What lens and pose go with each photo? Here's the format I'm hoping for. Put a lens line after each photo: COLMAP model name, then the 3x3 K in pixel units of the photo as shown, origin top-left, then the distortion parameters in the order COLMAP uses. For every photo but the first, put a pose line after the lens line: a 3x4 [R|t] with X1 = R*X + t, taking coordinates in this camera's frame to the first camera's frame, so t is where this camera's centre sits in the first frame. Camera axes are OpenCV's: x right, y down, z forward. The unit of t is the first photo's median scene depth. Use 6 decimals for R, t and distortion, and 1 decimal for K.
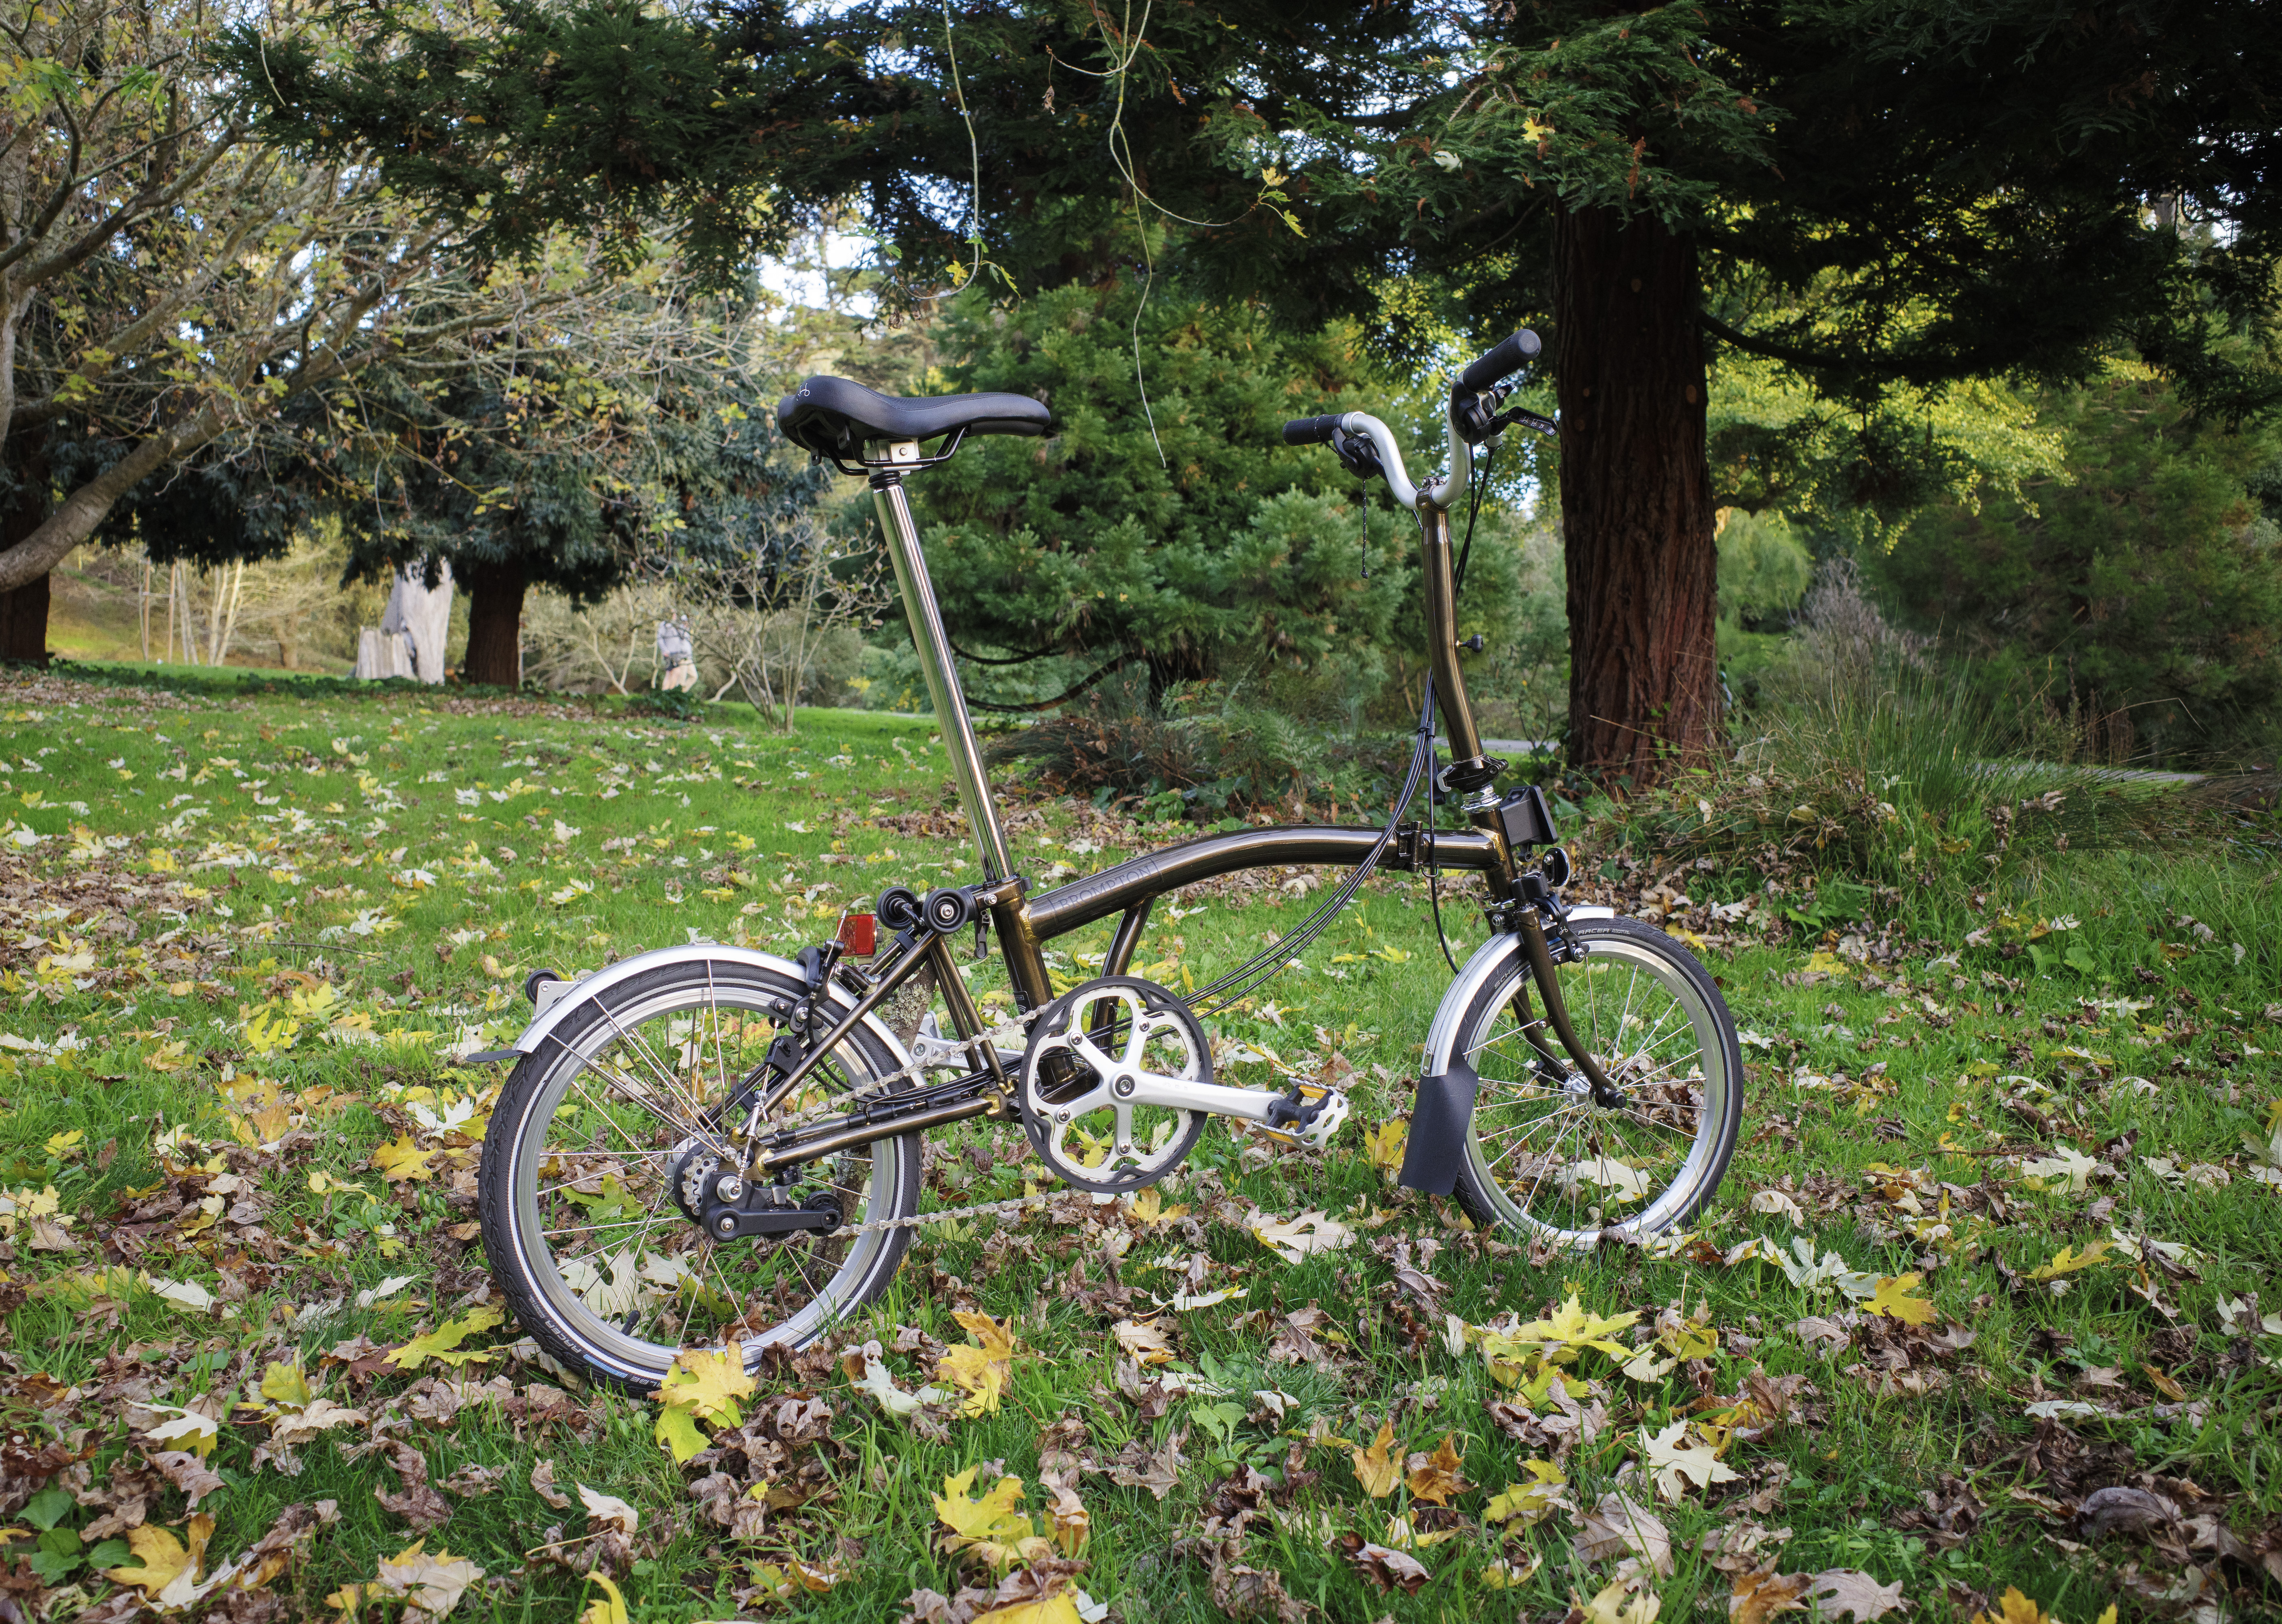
lens RADIAL K [[2014.2, 0, 1141.0], [0, 2014.2, 812.0], [0, 0, 1]] dist [-0.055277, 0.004458]
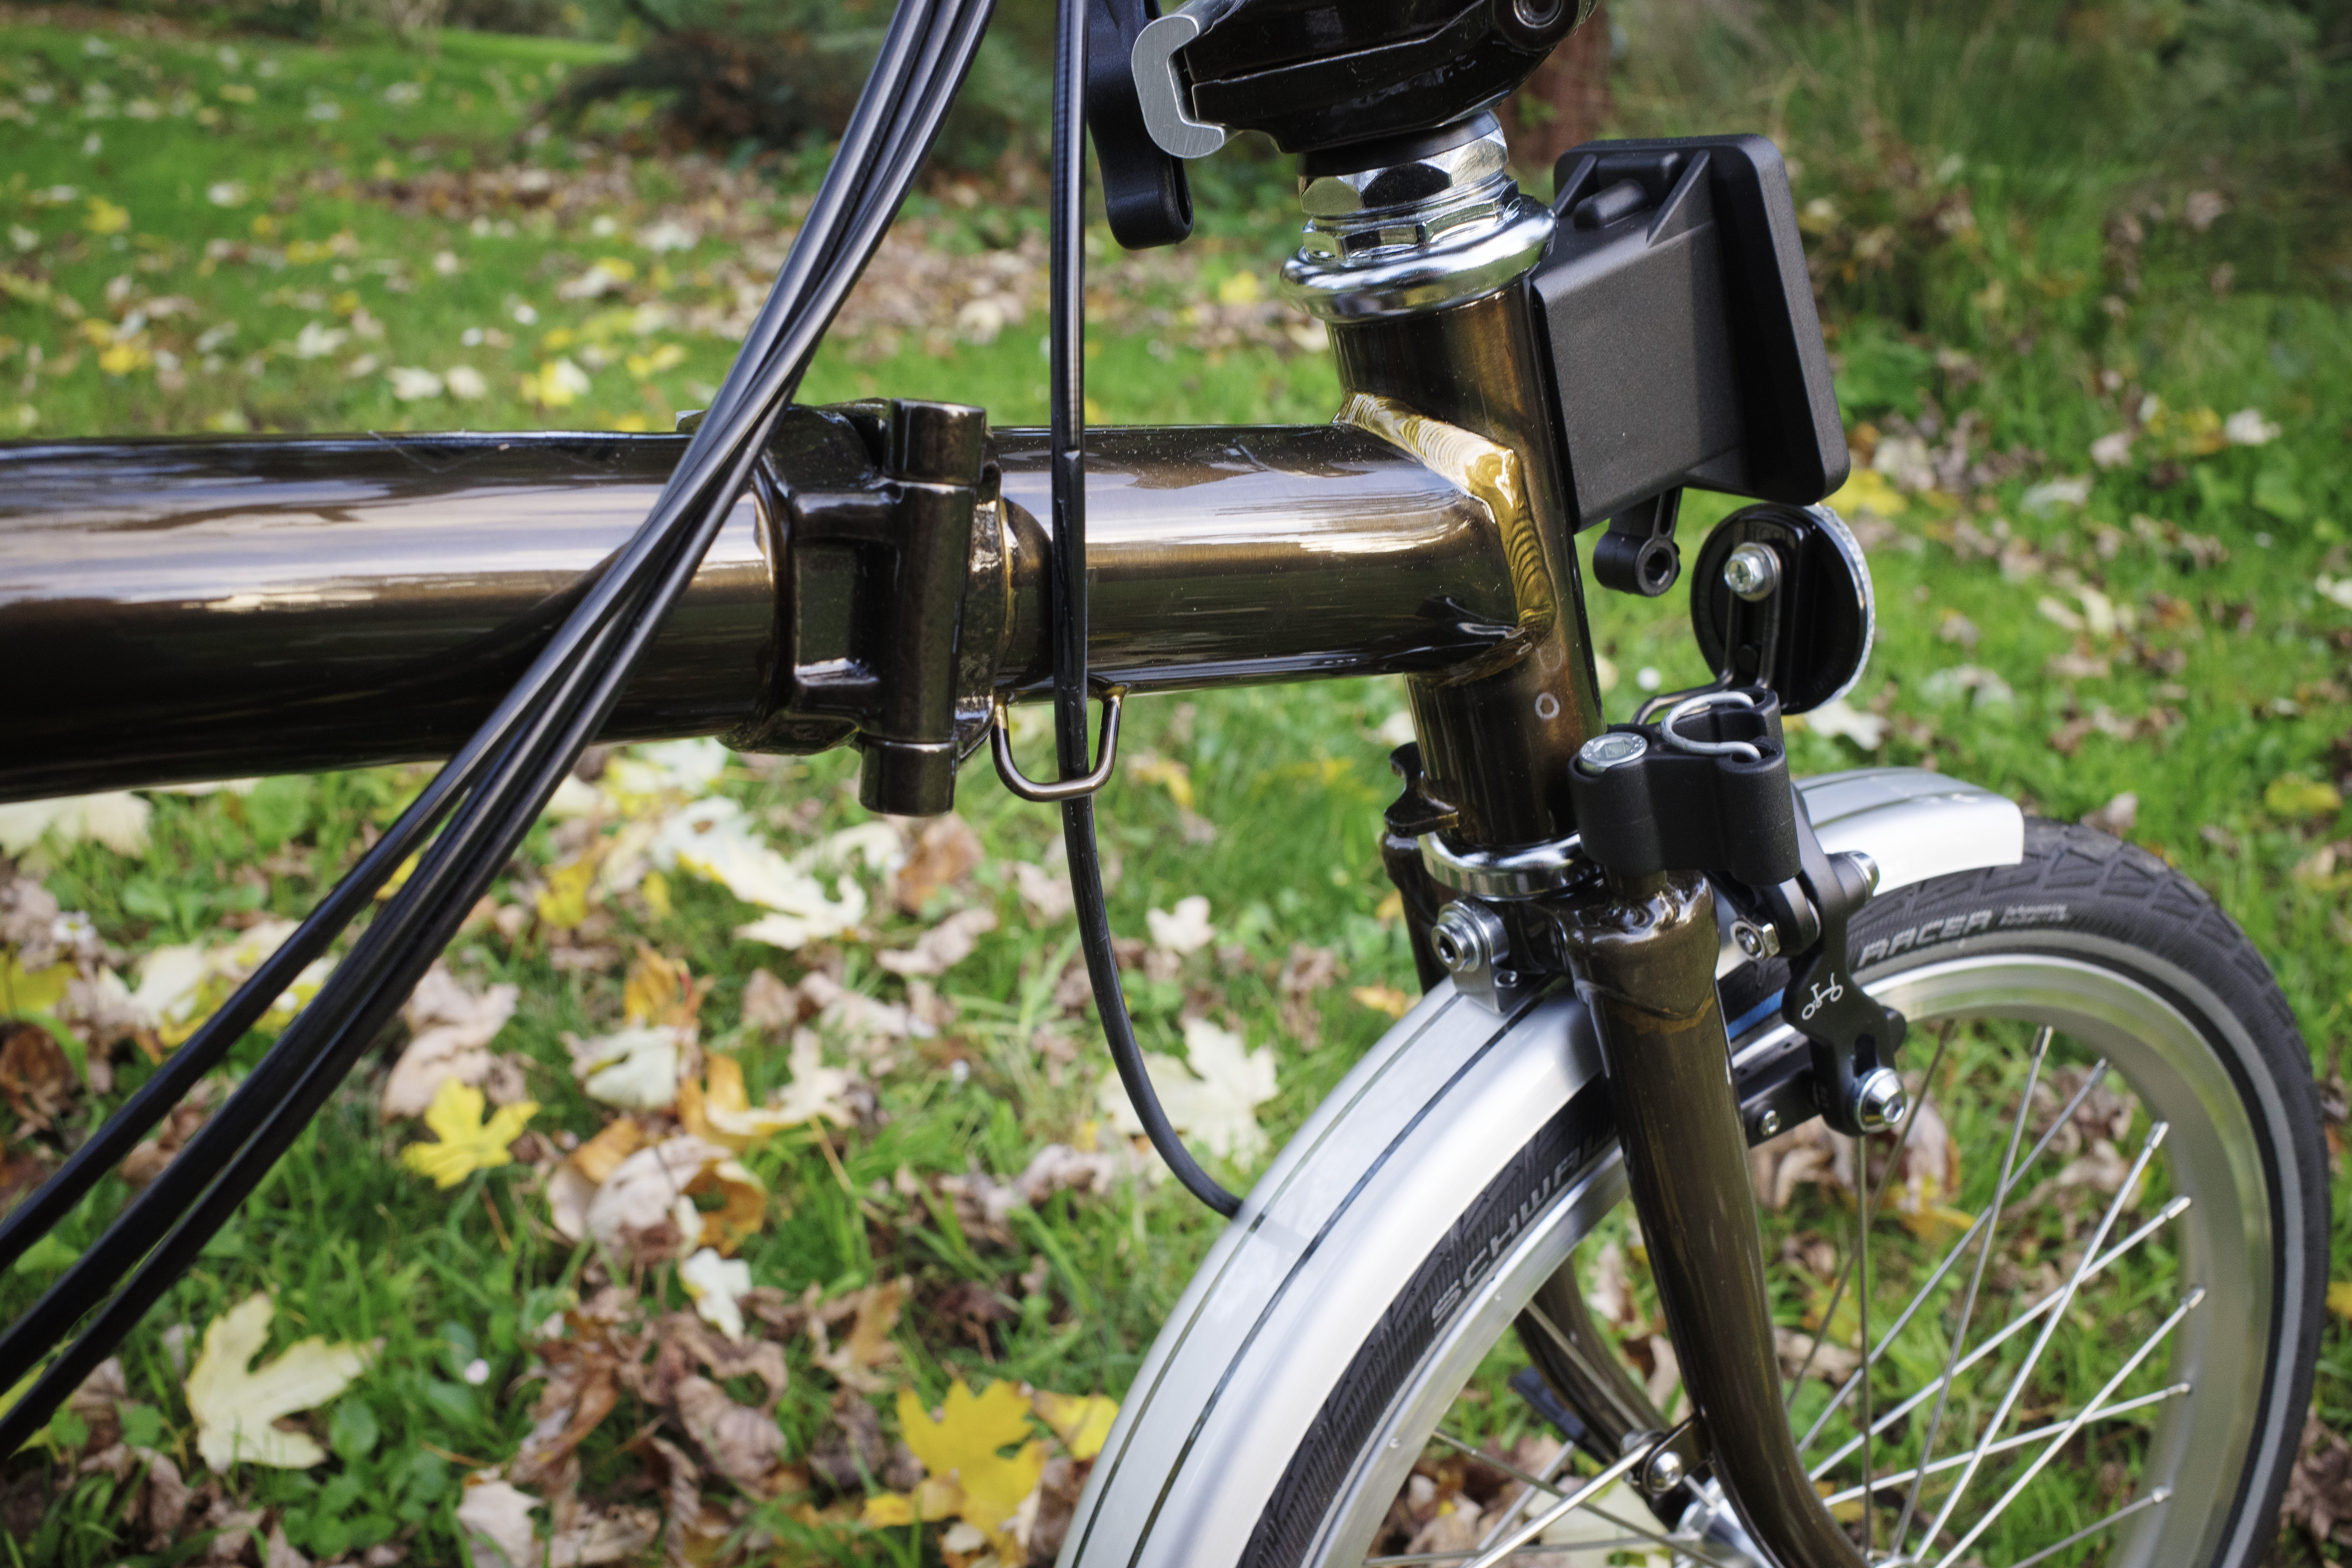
lens RADIAL K [[1969.8, 0, 1227.2], [0, 1969.8, 790.9], [0, 0, 1]] dist [-0.008685, -0.006165]
pose [[0.989082, -0.013062, 0.146787, 0.146076], [-0.031076, 0.955178, 0.294397, -0.008873], [-0.144053, -0.295744, 0.944343, 0.937113]]
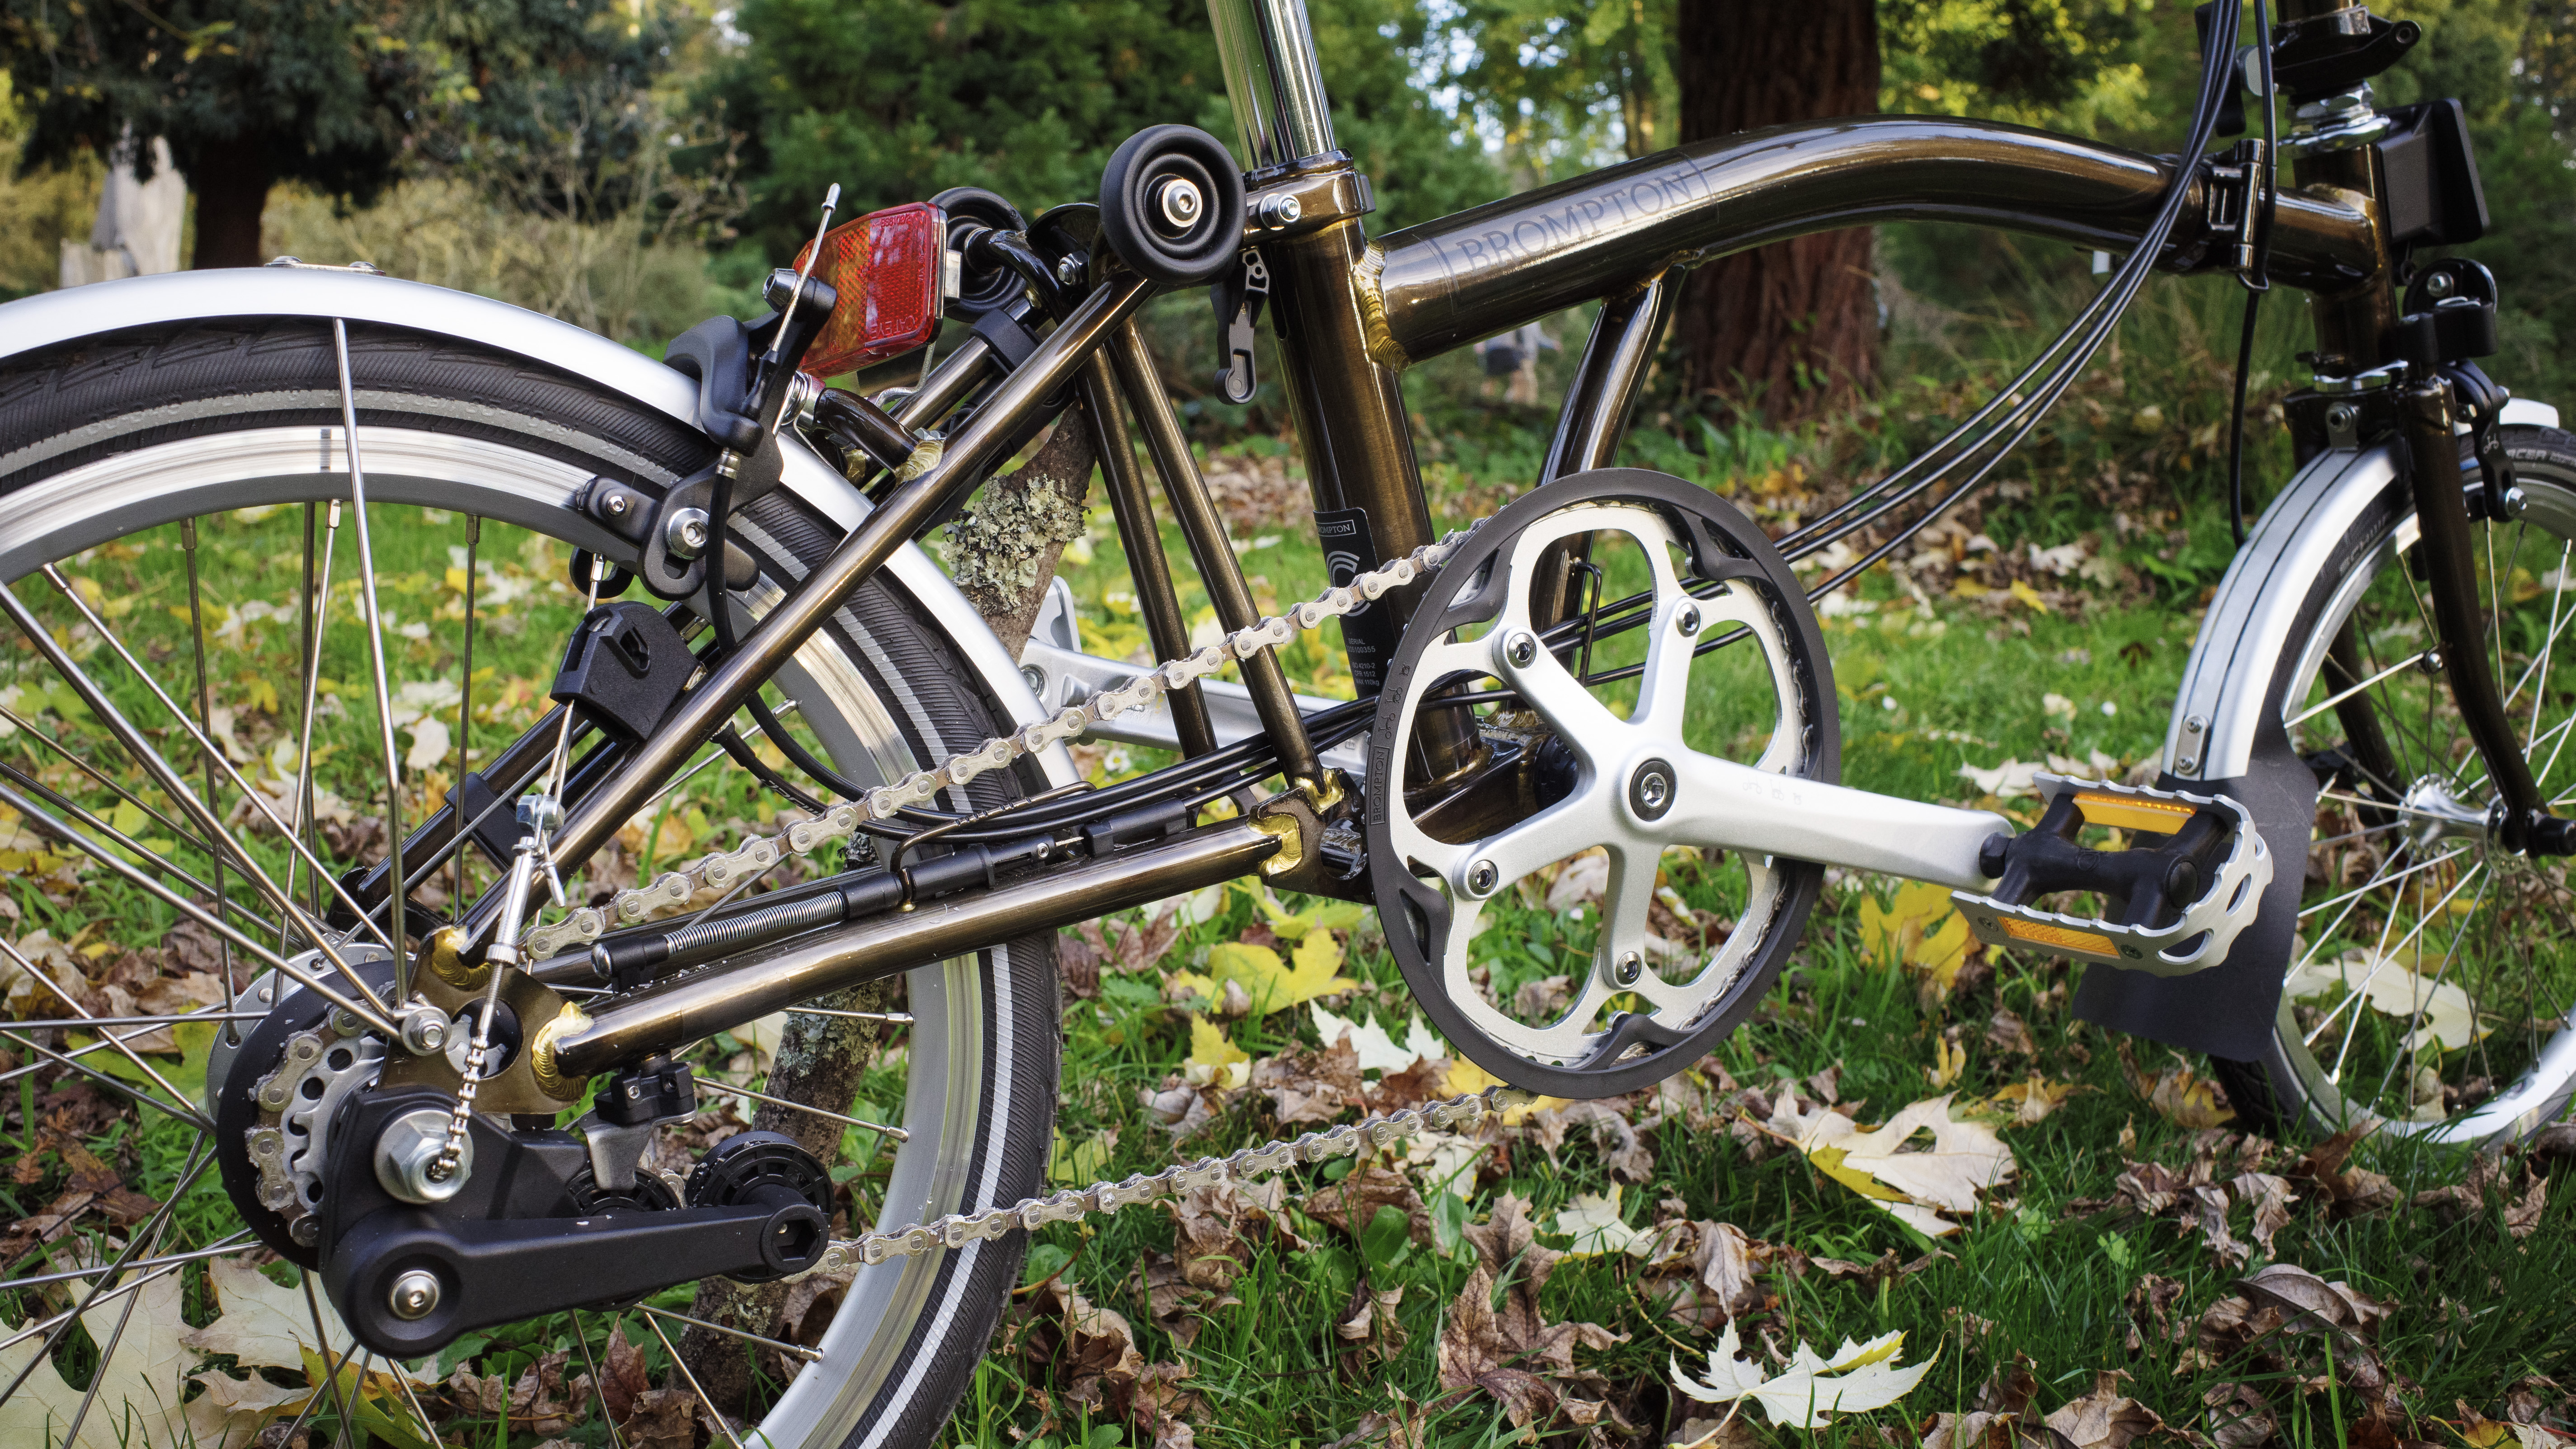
lens RADIAL K [[2259.8, 0, 1293.9], [0, 2259.8, 752.8], [0, 0, 1]] dist [-0.043863, 0.017926]
pose [[0.992937, 0.007245, 0.118418, -0.110039], [-0.019815, 0.994240, 0.105324, 0.087855], [-0.116973, -0.106927, 0.987362, 0.610302]]
